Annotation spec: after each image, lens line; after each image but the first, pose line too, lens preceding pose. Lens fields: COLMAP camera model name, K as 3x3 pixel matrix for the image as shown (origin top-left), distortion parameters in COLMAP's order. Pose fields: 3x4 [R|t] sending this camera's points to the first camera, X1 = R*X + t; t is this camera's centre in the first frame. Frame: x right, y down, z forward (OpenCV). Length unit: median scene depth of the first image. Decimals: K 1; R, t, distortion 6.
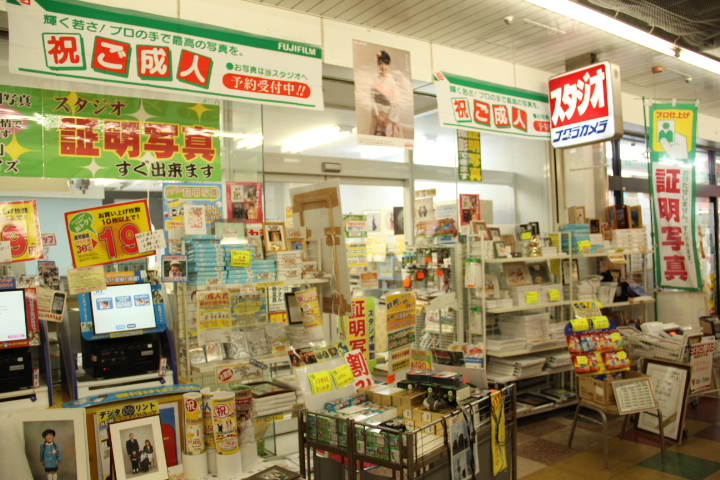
lens RADIAL K [[581.9, 0, 360.0], [0, 581.9, 240.0], [0, 0, 1]] dist [-0.176984, 0.114833]
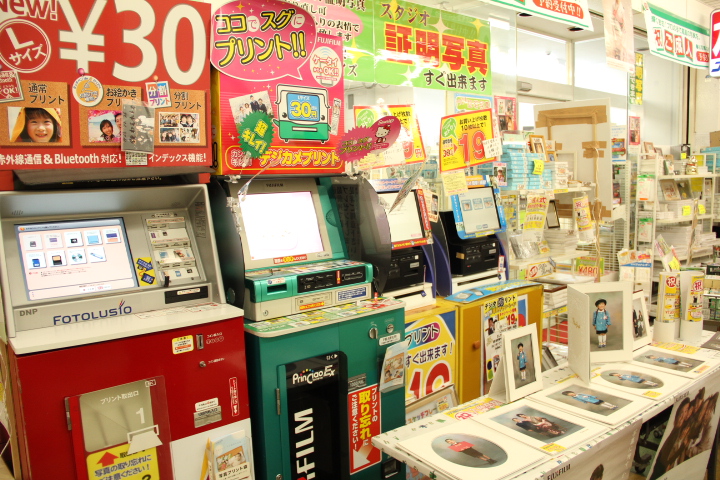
lens RADIAL K [[581.9, 0, 360.0], [0, 581.9, 240.0], [0, 0, 1]] dist [-0.176984, 0.114833]
pose [[0.996835, 0.000556, 0.079501, -0.587684], [-0.010936, 0.991430, 0.130184, 0.030118], [-0.078747, -0.130641, 0.988297, -0.058280]]
